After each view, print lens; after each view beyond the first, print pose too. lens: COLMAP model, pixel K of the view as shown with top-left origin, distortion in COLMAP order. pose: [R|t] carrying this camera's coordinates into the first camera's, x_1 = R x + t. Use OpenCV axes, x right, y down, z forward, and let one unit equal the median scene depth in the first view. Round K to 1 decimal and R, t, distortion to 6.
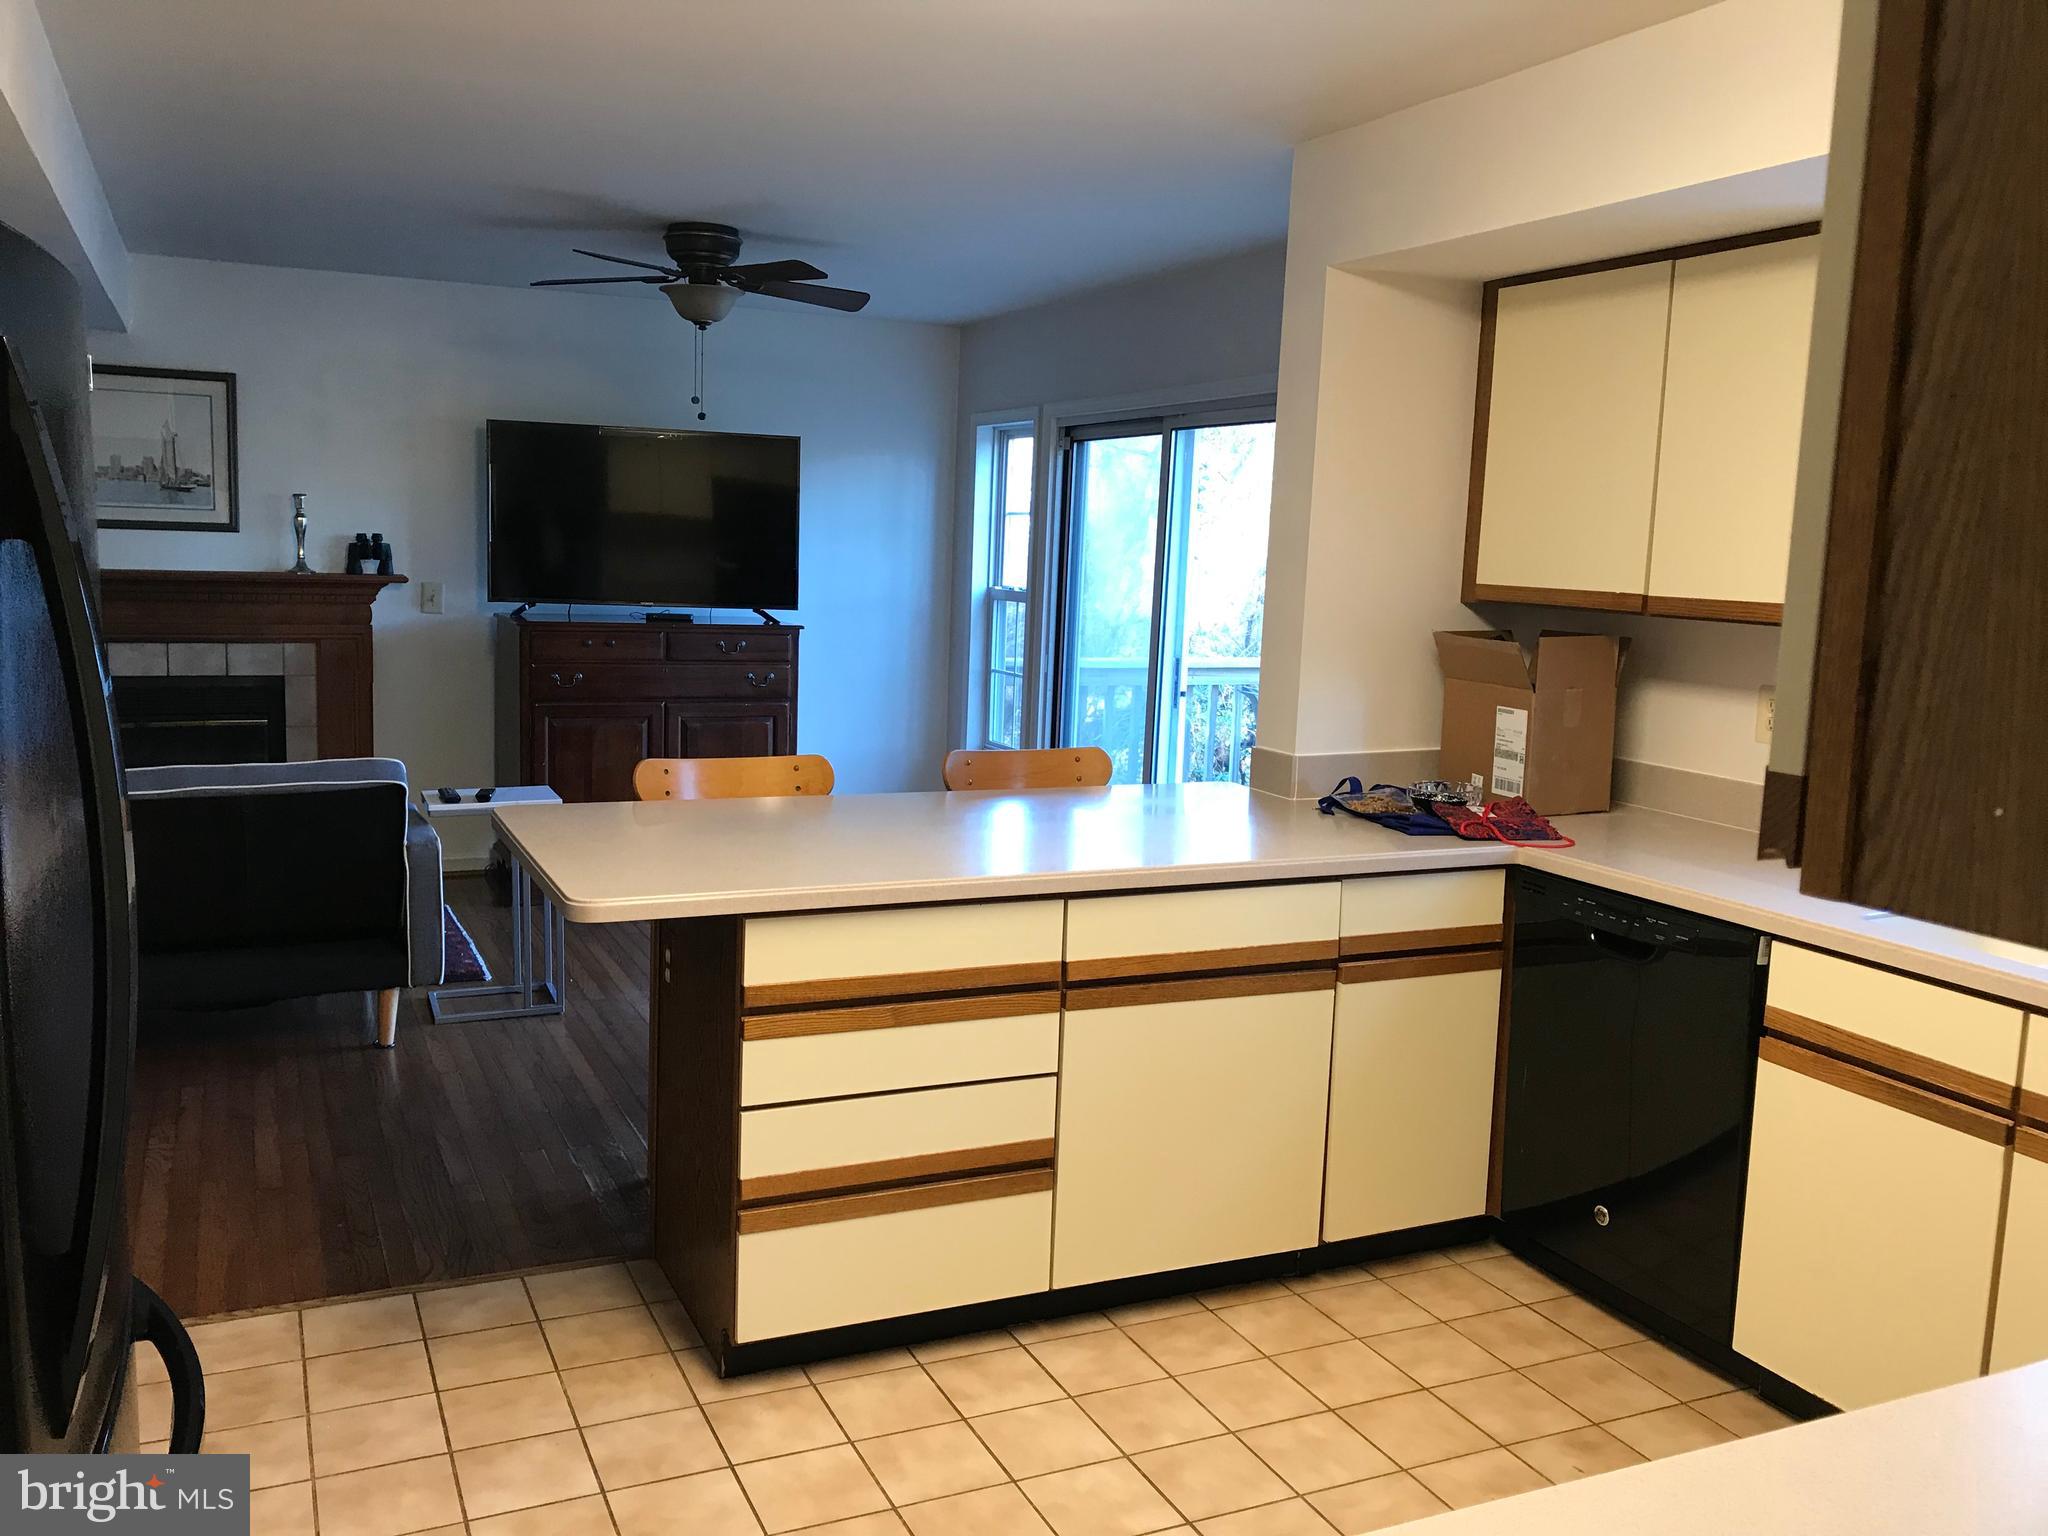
lens RADIAL K [[1681.6, 0, 1007.3], [0, 1681.6, 766.8], [0, 0, 1]] dist [0.051246, -0.056993]
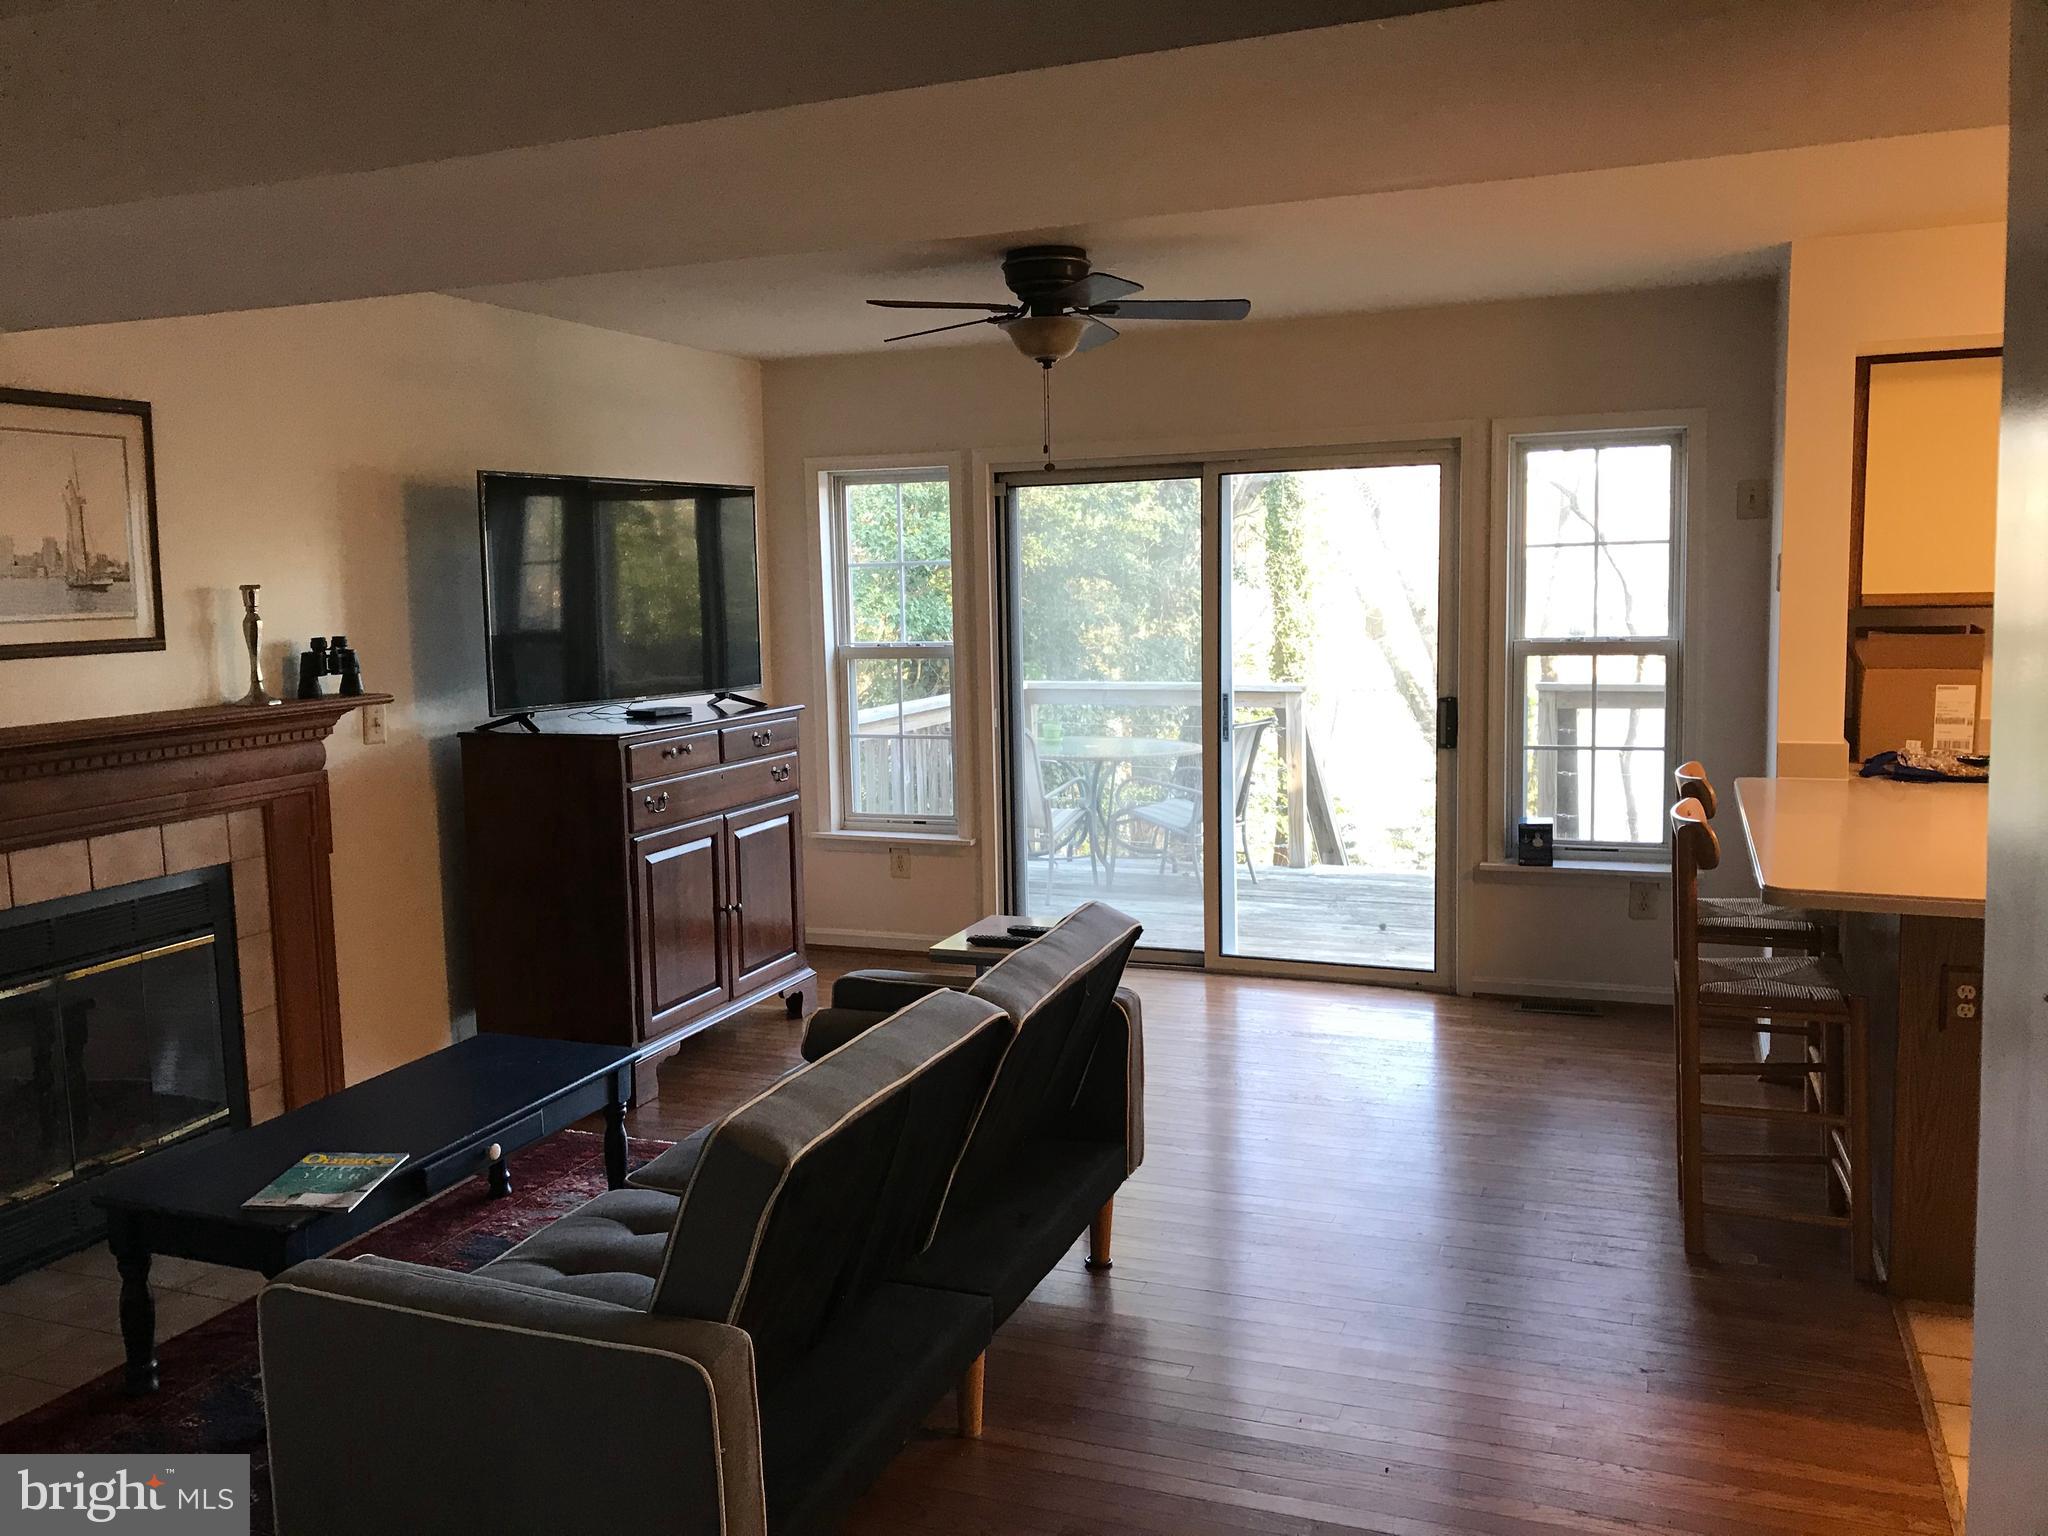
lens RADIAL K [[1681.6, 0, 1012.6], [0, 1681.6, 761.0], [0, 0, 1]] dist [0.051246, -0.056993]
pose [[0.717740, -0.126607, 0.684704, -0.663669], [0.141648, 0.989317, 0.034451, -0.073429], [-0.681751, 0.072260, 0.728006, 0.318760]]
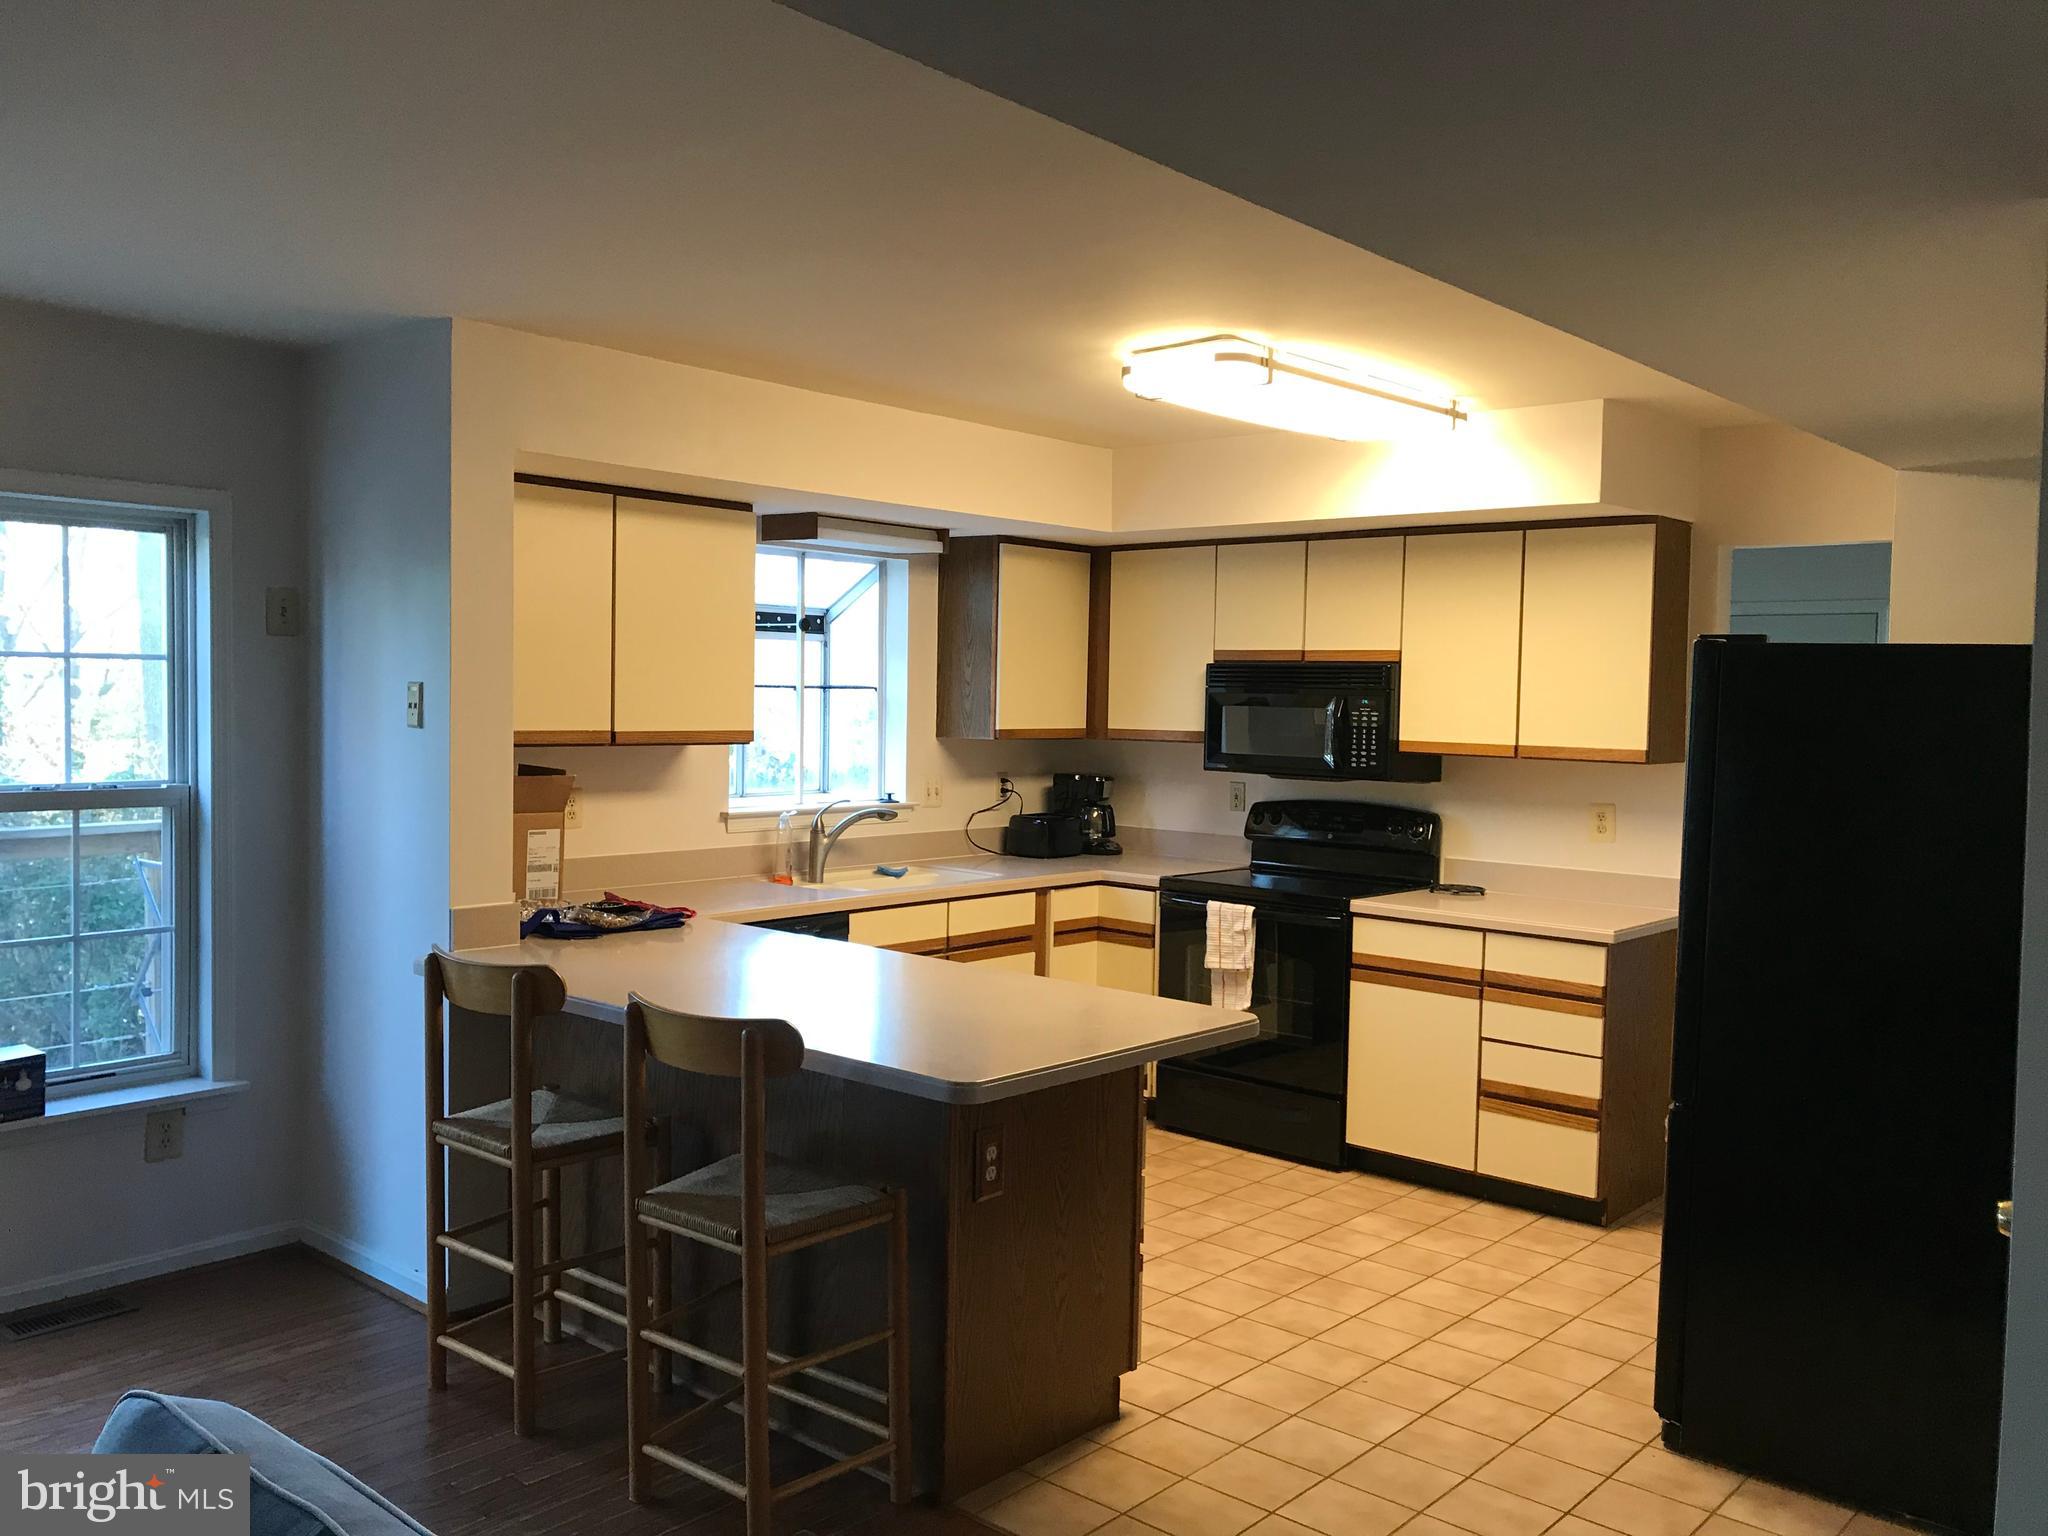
lens RADIAL K [[1681.6, 0, 1007.3], [0, 1681.6, 770.4], [0, 0, 1]] dist [0.051246, -0.056993]
pose [[-0.400313, -0.093989, 0.911546, -0.553093], [0.089706, 0.985929, 0.141054, -0.128295], [-0.911977, 0.138237, -0.386249, 0.679414]]
